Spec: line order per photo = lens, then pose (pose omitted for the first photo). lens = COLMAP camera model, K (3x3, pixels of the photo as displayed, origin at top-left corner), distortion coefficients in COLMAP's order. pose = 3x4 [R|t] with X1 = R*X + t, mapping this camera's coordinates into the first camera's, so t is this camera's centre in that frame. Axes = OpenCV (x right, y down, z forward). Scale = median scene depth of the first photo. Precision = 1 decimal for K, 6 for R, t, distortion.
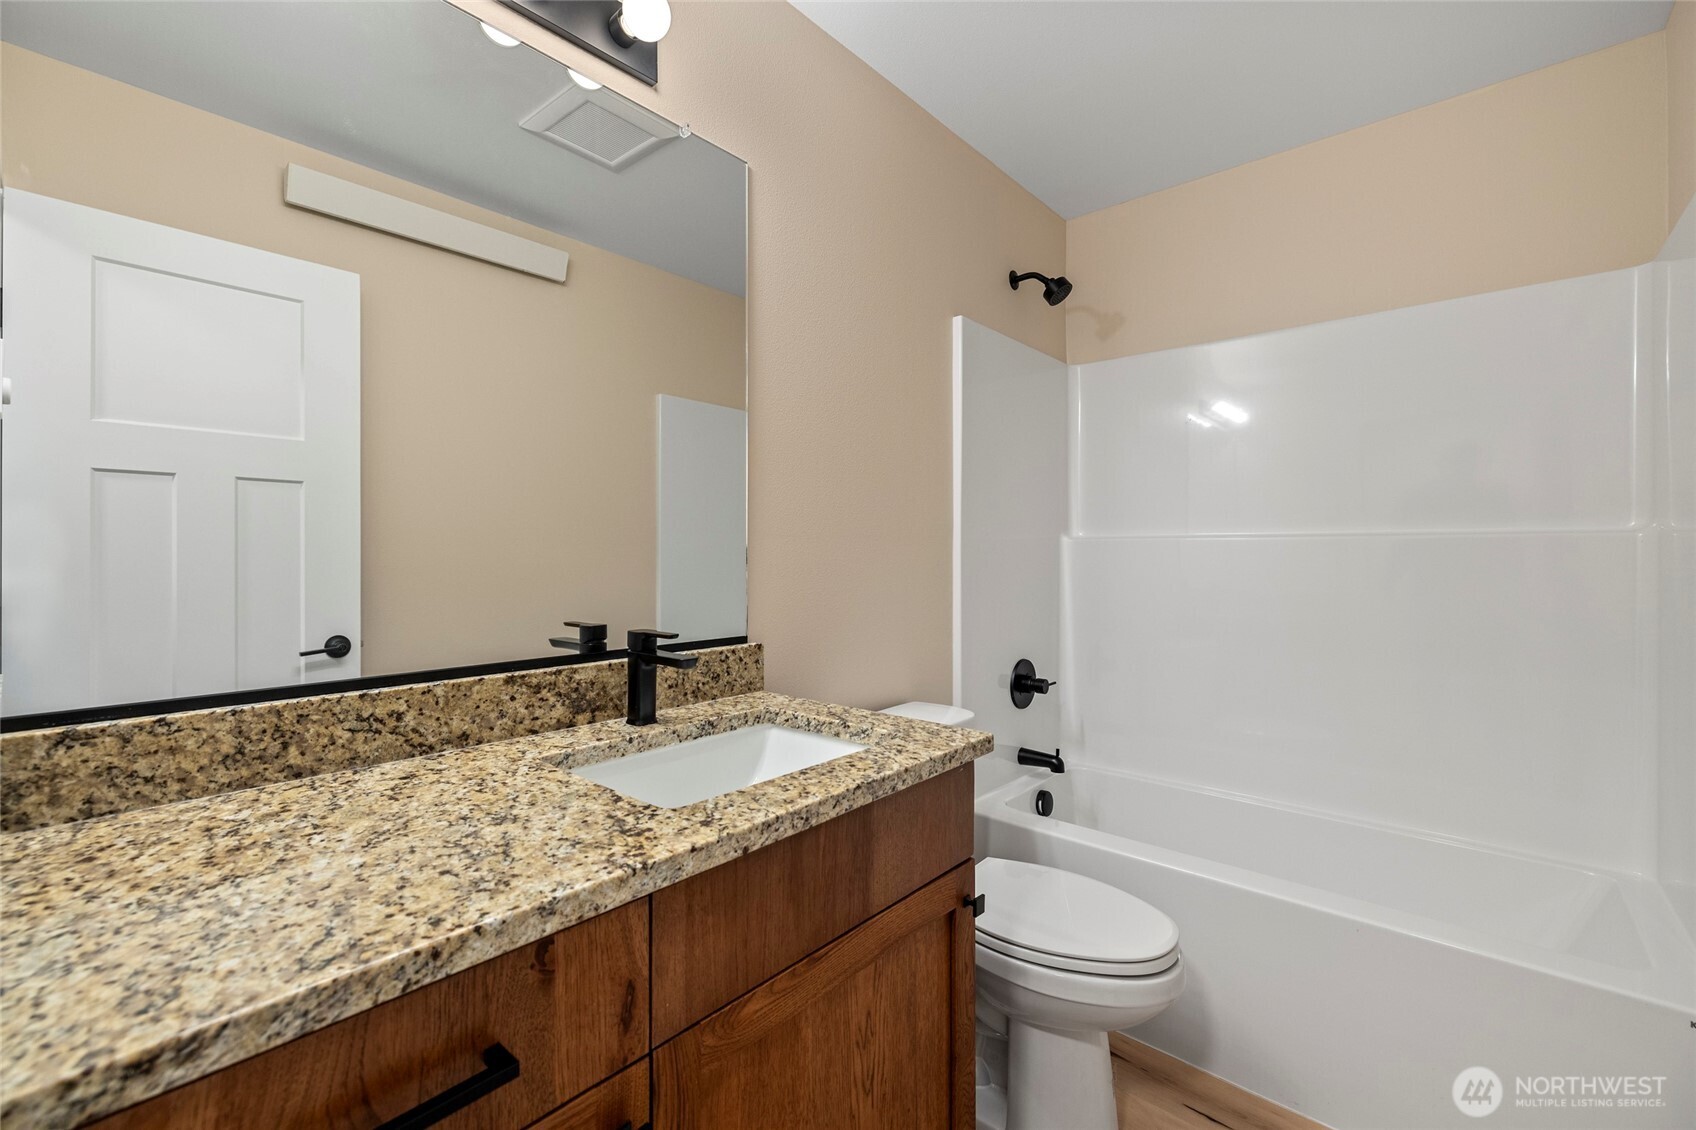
lens RADIAL K [[750.0, 0, 814.9], [0, 750.0, 554.5], [0, 0, 1]] dist [0.001756, 0.000285]
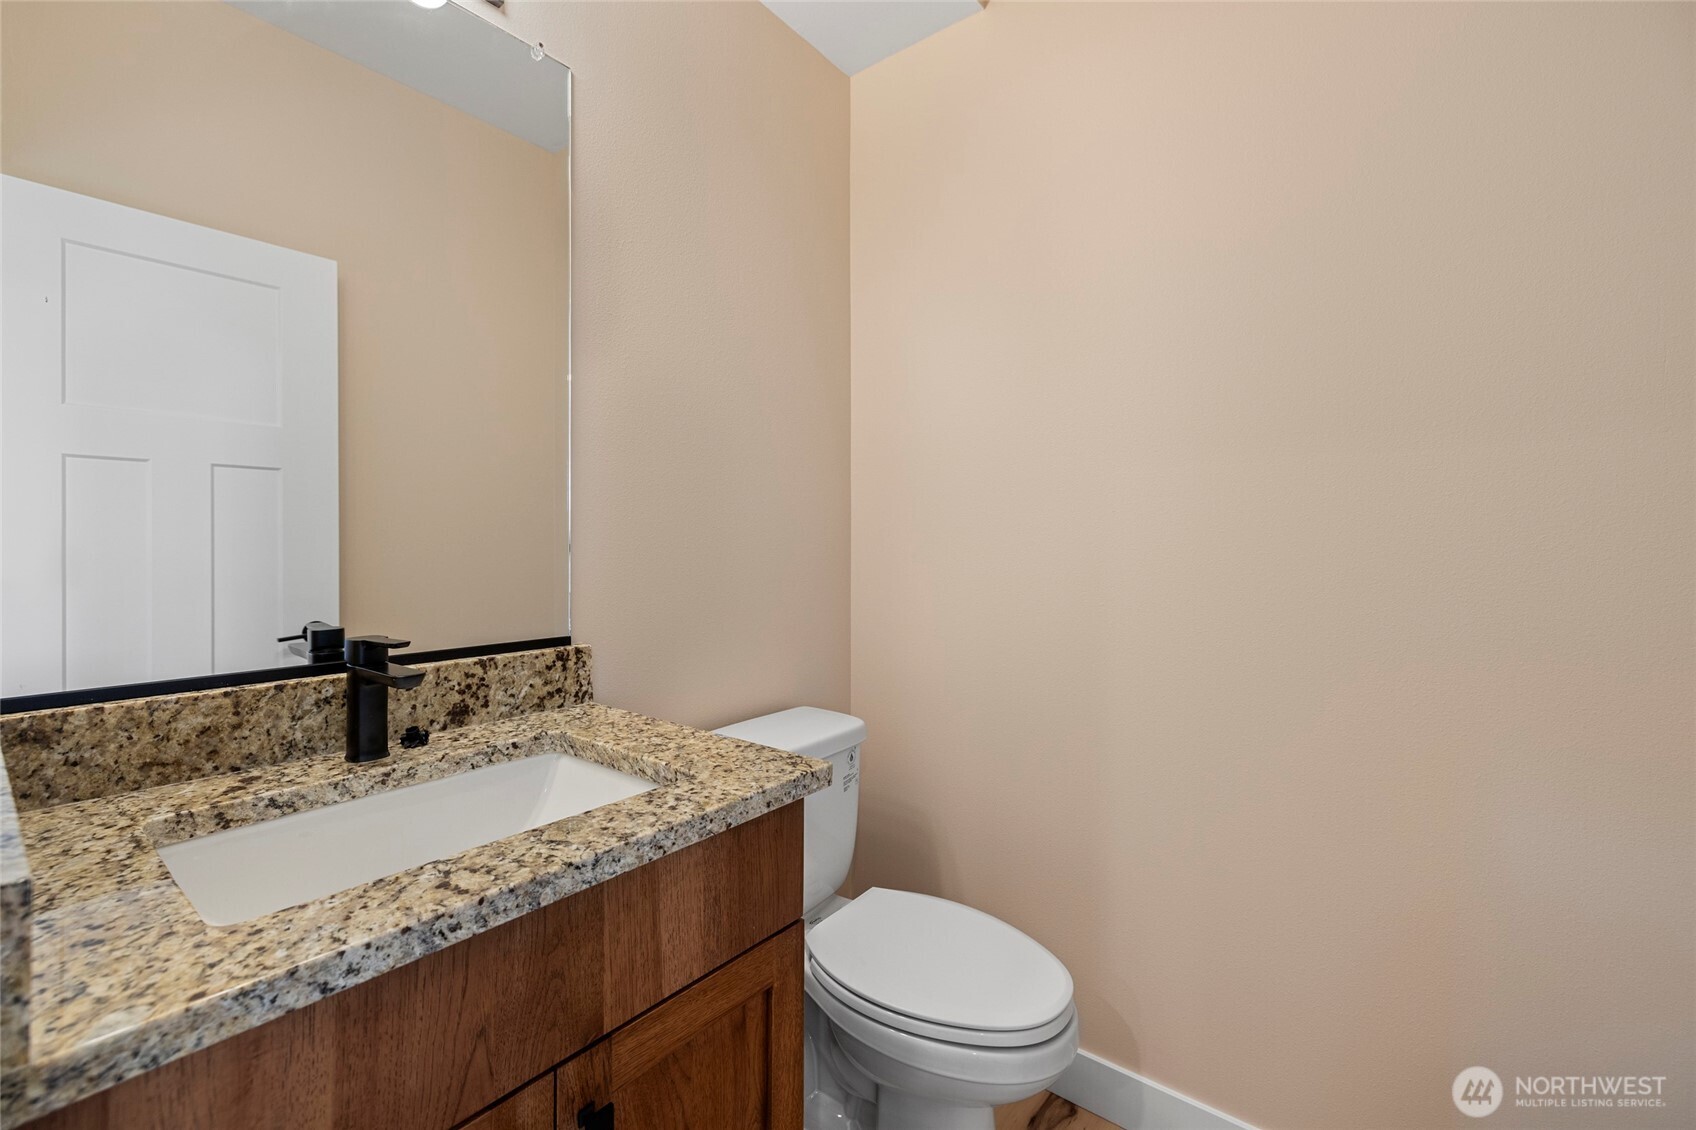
lens RADIAL K [[711.3, 0, 830.9], [0, 711.3, 548.3], [0, 0, 1]] dist [-0.000917, 0.000062]
pose [[0.999225, 0.003916, 0.039167, 0.201113], [-0.004182, 0.999969, 0.006690, 0.003410], [-0.039140, -0.006849, 0.999210, 0.235871]]
